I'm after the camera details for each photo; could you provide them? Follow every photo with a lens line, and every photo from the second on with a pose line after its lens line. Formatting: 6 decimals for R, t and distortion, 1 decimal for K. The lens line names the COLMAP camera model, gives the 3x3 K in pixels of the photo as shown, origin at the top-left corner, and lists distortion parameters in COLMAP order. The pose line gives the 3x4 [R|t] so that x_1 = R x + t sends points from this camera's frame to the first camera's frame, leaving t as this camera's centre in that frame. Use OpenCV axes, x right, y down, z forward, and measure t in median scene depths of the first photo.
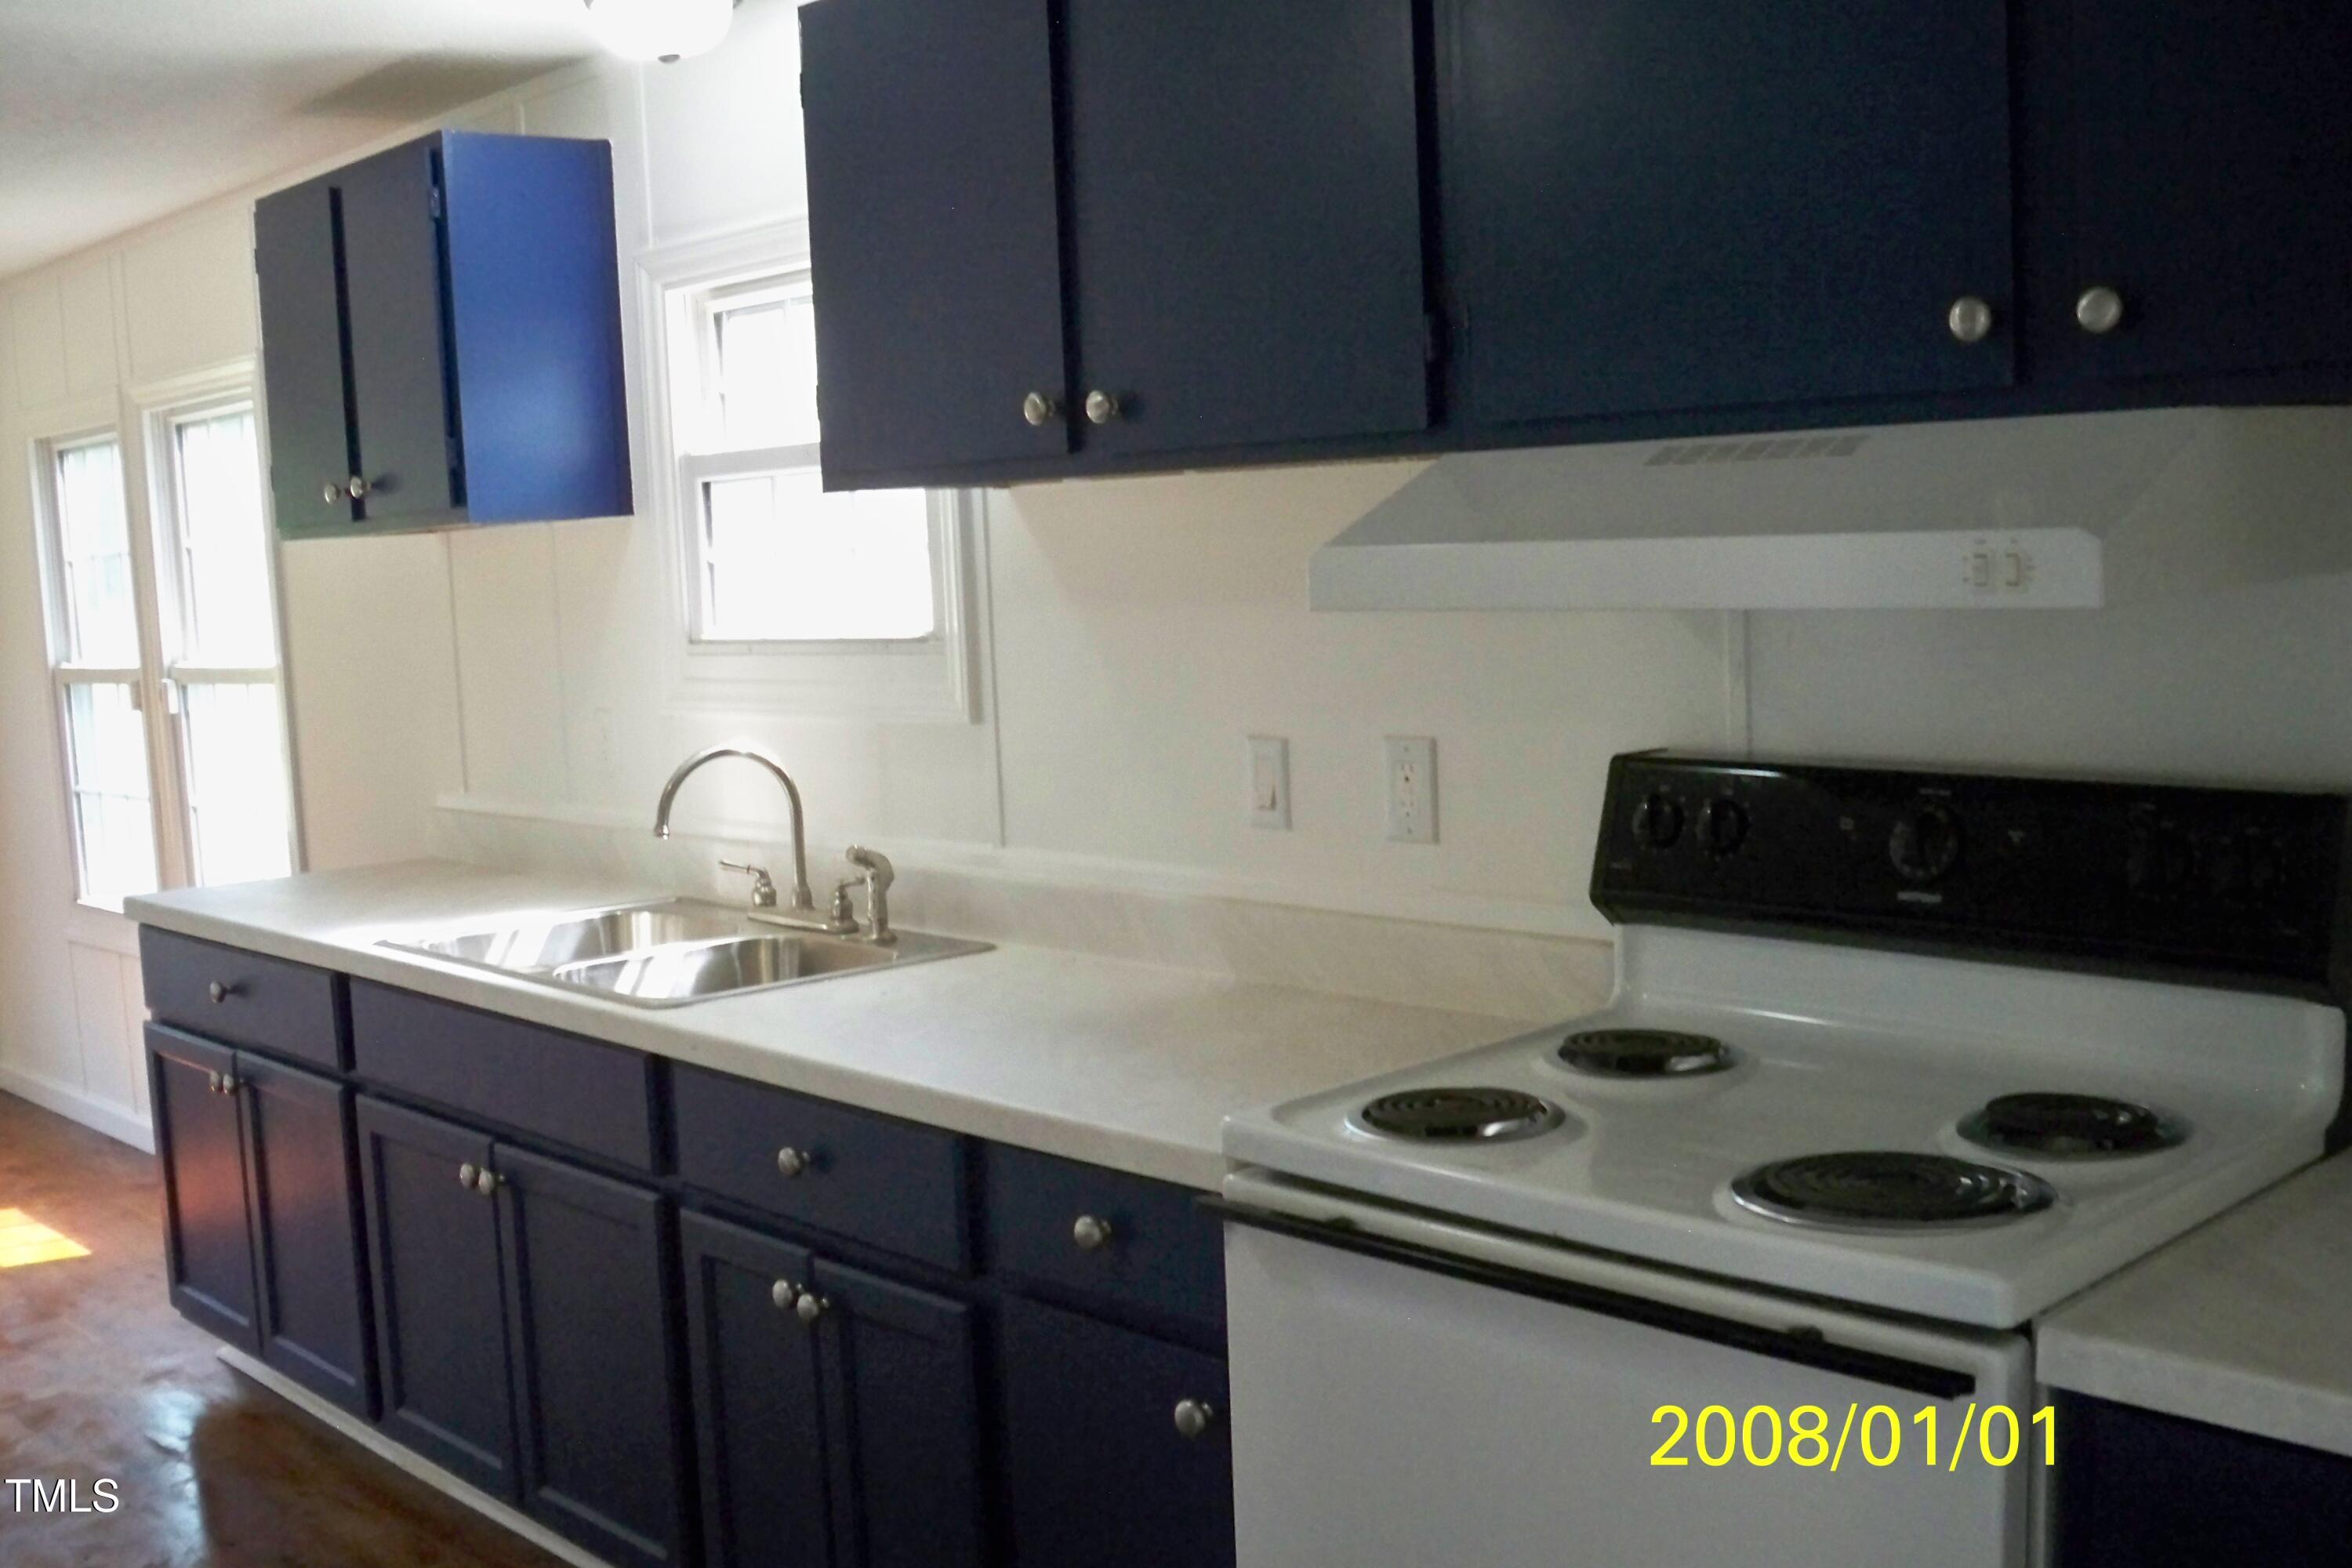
lens RADIAL K [[2423.5, 0, 1176.0], [0, 2423.5, 784.0], [0, 0, 1]] dist [-0.157629, 0.128697]
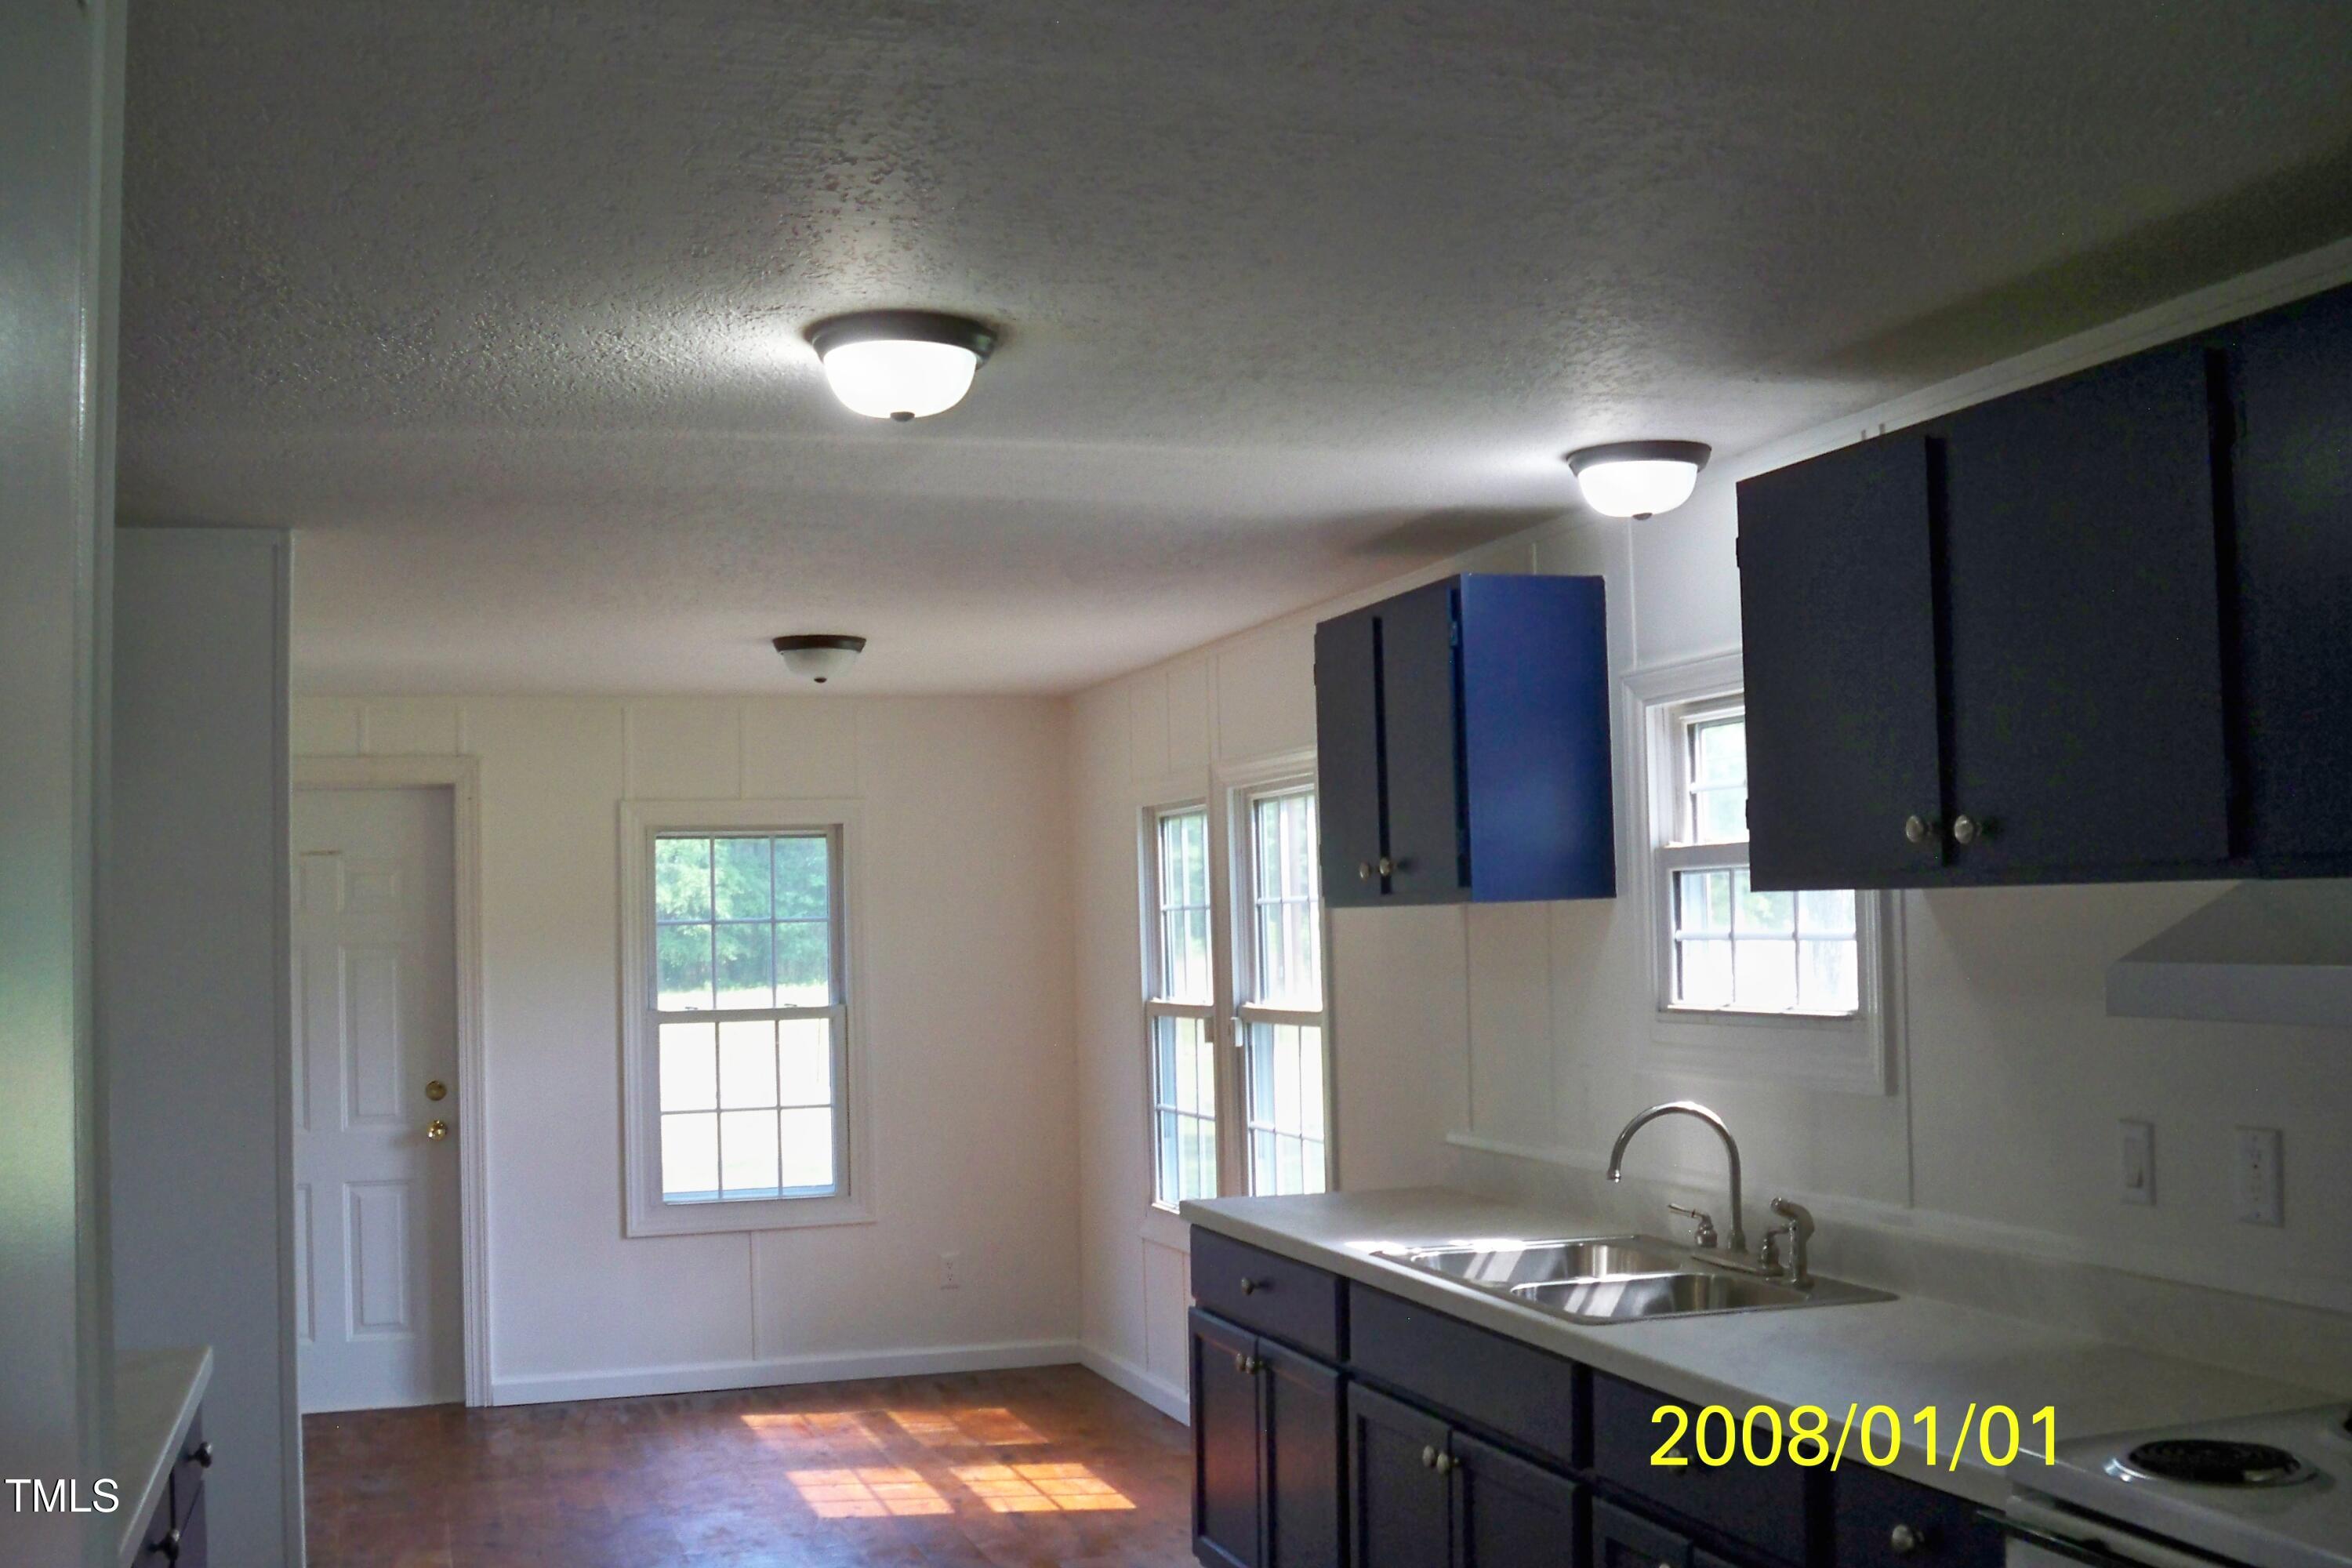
lens RADIAL K [[2423.5, 0, 1176.0], [0, 2423.5, 784.0], [0, 0, 1]] dist [-0.157629, 0.128697]
pose [[0.903495, 0.004037, -0.428579, 0.085457], [-0.065898, 0.989374, -0.129601, -0.002503], [0.423502, 0.145337, 0.894161, -0.140914]]
